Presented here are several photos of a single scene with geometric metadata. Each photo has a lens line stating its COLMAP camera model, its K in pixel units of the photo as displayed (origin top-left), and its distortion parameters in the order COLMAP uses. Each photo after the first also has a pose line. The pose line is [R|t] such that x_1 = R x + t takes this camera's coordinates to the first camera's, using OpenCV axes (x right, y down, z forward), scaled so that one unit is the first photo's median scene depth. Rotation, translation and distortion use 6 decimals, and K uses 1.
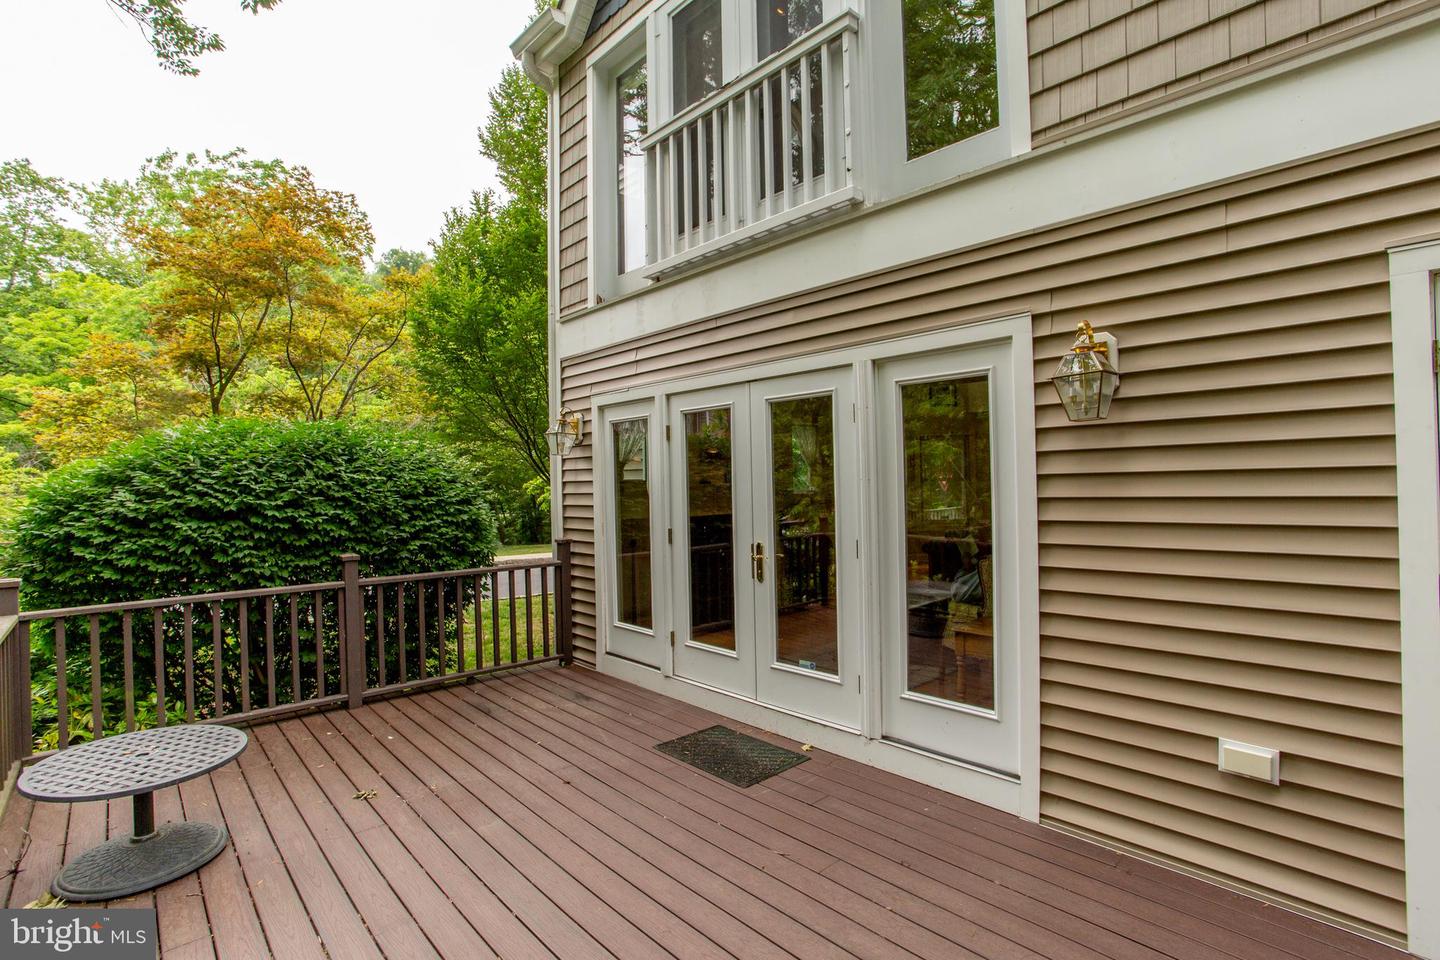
lens RADIAL K [[696.6, 0, 713.7], [0, 696.6, 475.6], [0, 0, 1]] dist [-0.080499, 0.033424]
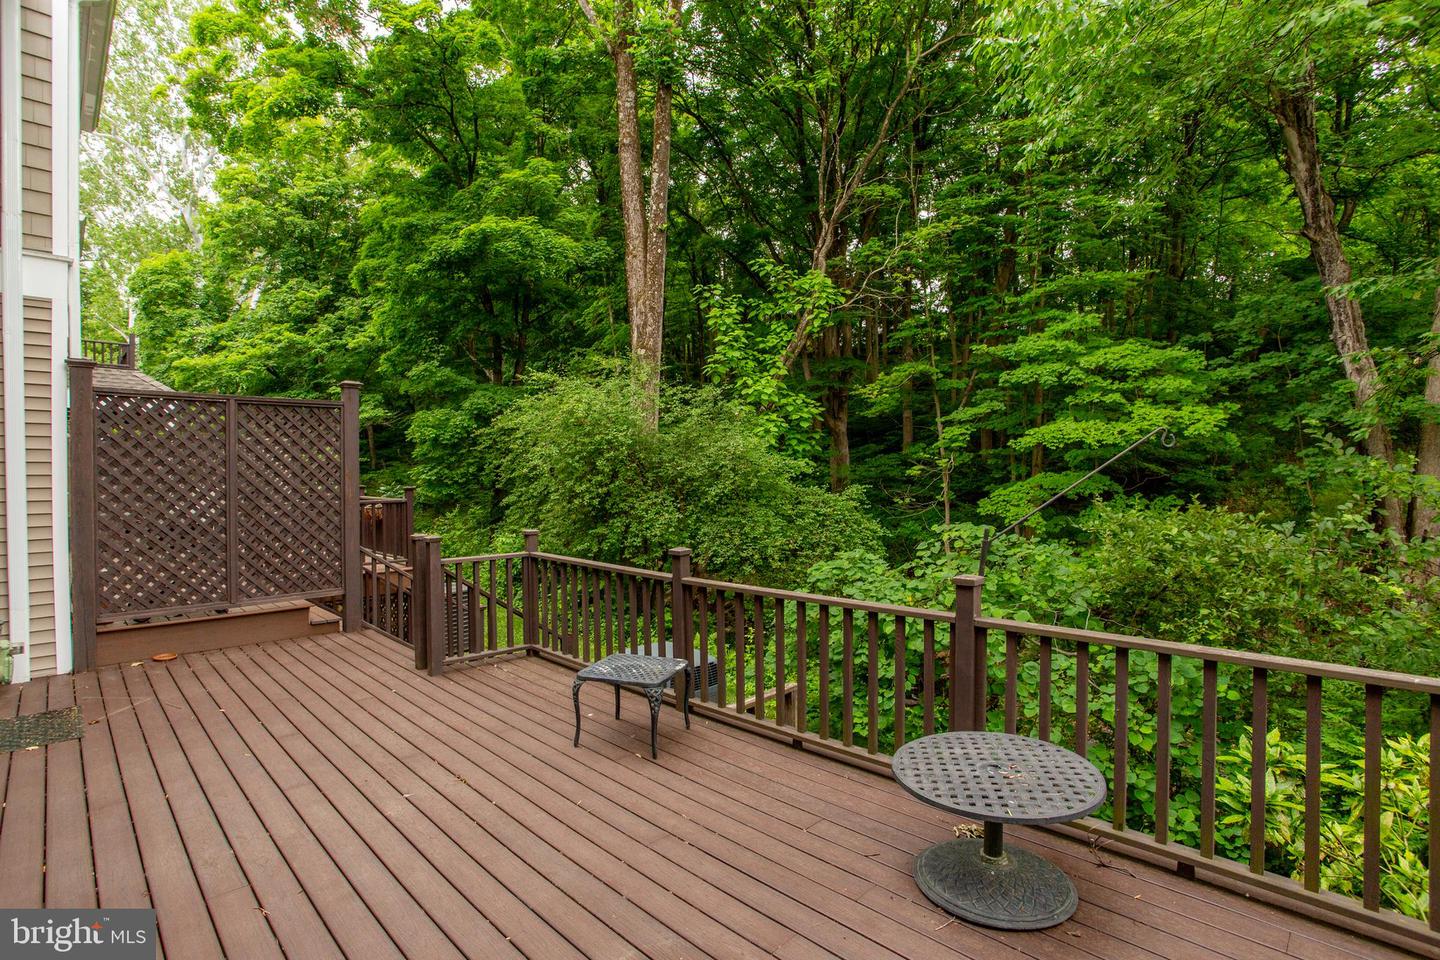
lens RADIAL K [[696.6, 0, 713.7], [0, 696.6, 475.6], [0, 0, 1]] dist [-0.080499, 0.033424]
pose [[-0.998364, 0.024676, -0.051571, -0.273574], [0.024745, 0.999694, -0.000701, 0.012671], [0.051538, -0.001976, -0.998669, 1.155834]]
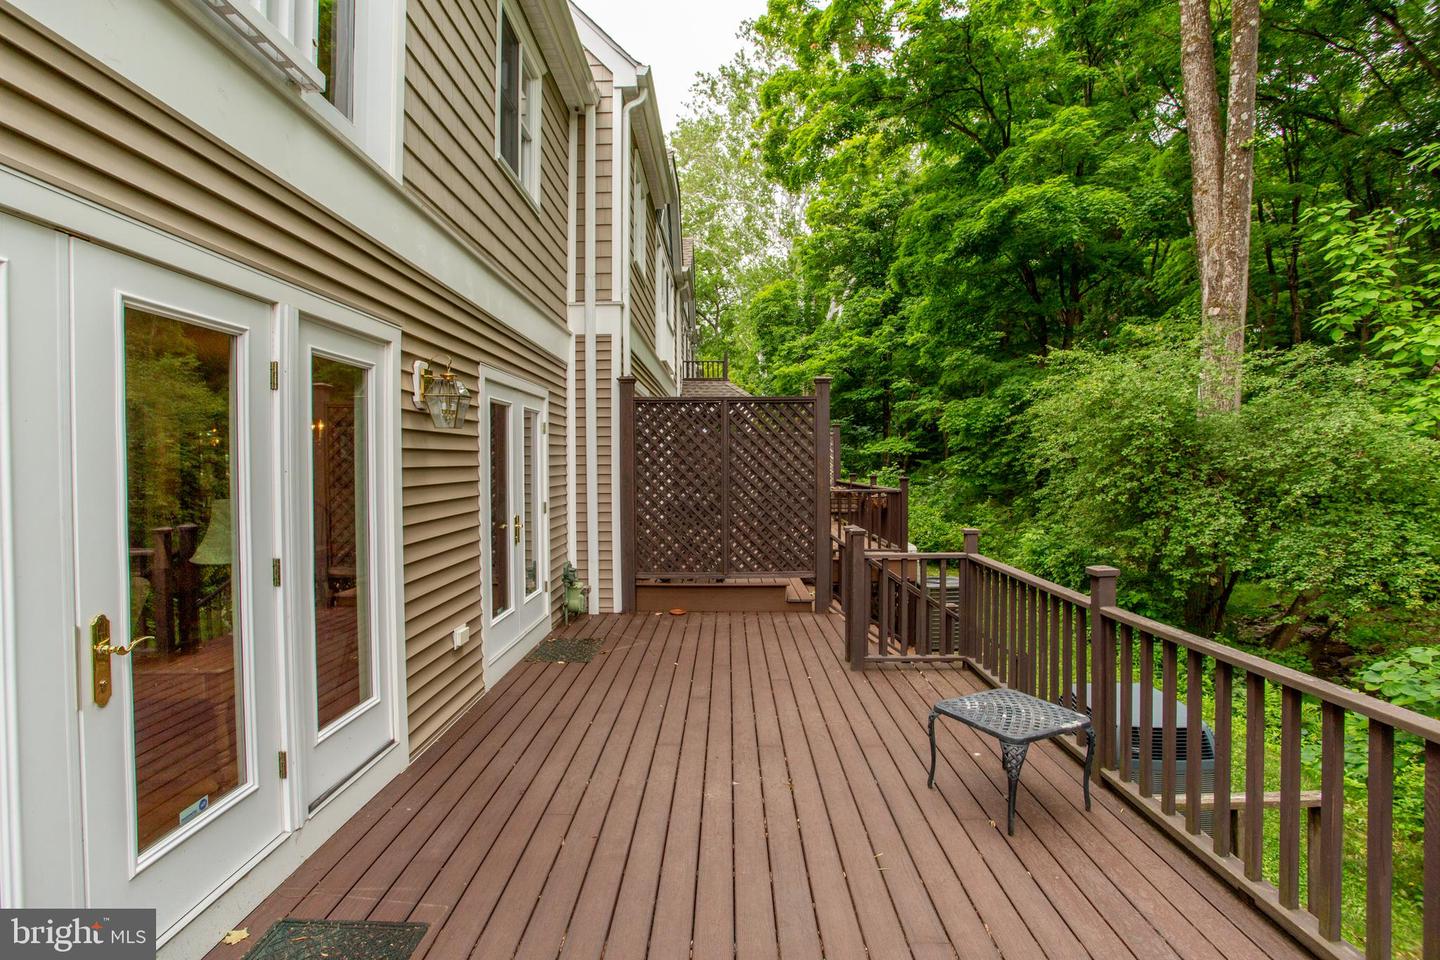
lens RADIAL K [[696.6, 0, 713.7], [0, 696.6, 475.6], [0, 0, 1]] dist [-0.080499, 0.033424]
pose [[-0.730172, 0.010023, 0.683190, -0.467345], [0.012474, 0.999921, -0.001338, 0.012868], [-0.683150, 0.007545, -0.730239, 0.974404]]
